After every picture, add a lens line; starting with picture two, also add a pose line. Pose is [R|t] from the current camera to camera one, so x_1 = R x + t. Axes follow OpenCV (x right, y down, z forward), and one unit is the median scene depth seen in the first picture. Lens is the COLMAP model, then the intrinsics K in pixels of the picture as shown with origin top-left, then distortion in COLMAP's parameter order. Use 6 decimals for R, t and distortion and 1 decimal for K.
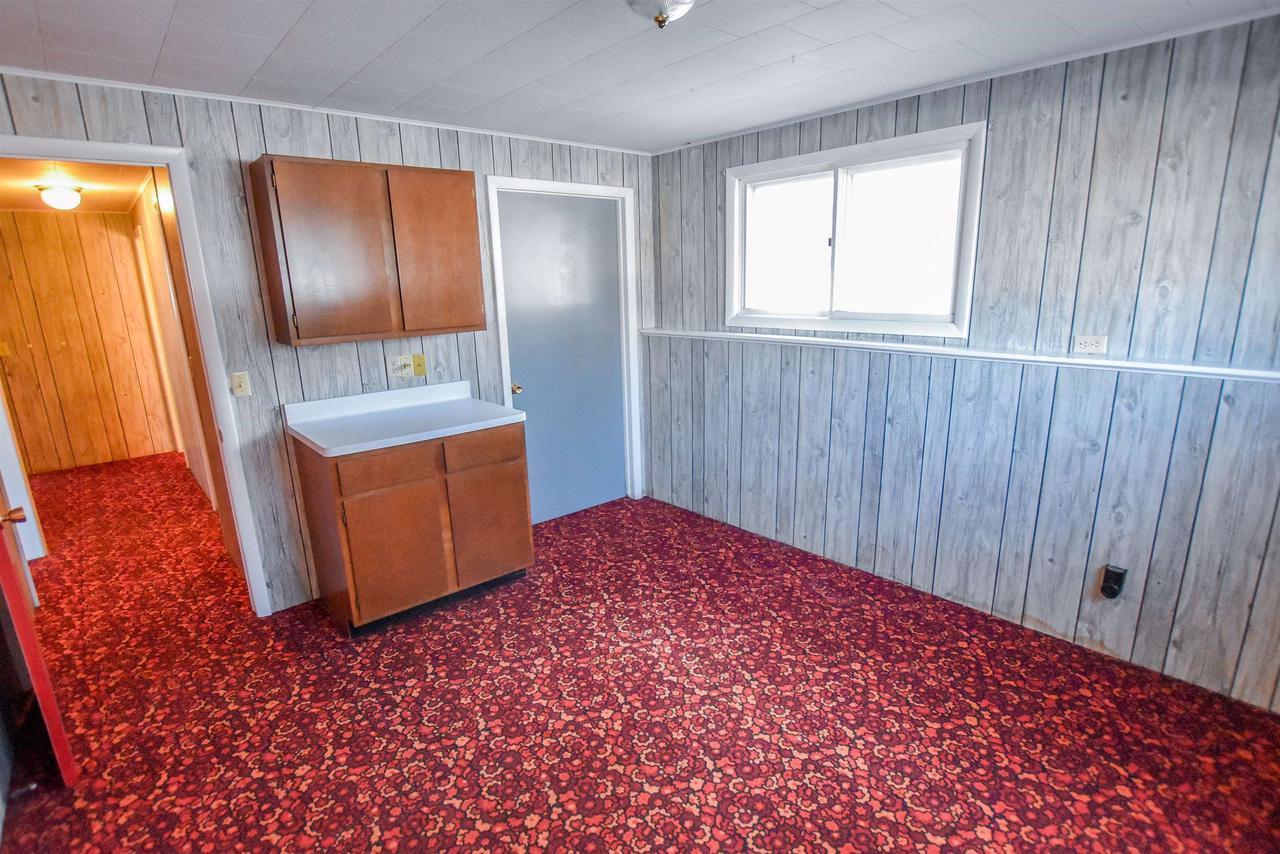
lens RADIAL K [[636.4, 0, 640.3], [0, 636.4, 441.8], [0, 0, 1]] dist [-0.031431, 0.005534]
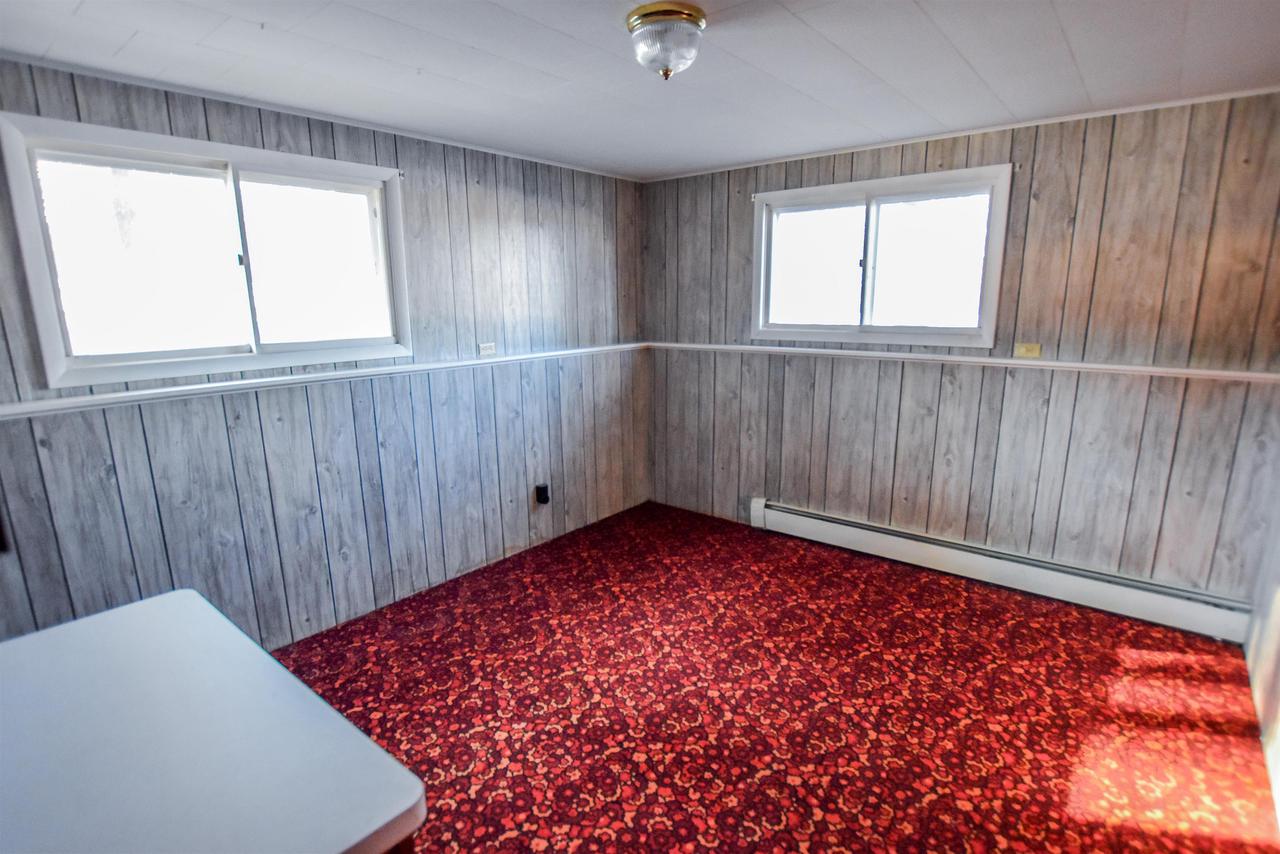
lens RADIAL K [[636.4, 0, 640.3], [0, 636.4, 441.8], [0, 0, 1]] dist [-0.031431, 0.005534]
pose [[-0.170304, -0.193604, 0.966185, -0.801365], [0.256398, 0.938029, 0.233156, -0.207492], [-0.951450, 0.287436, -0.110110, 0.899276]]
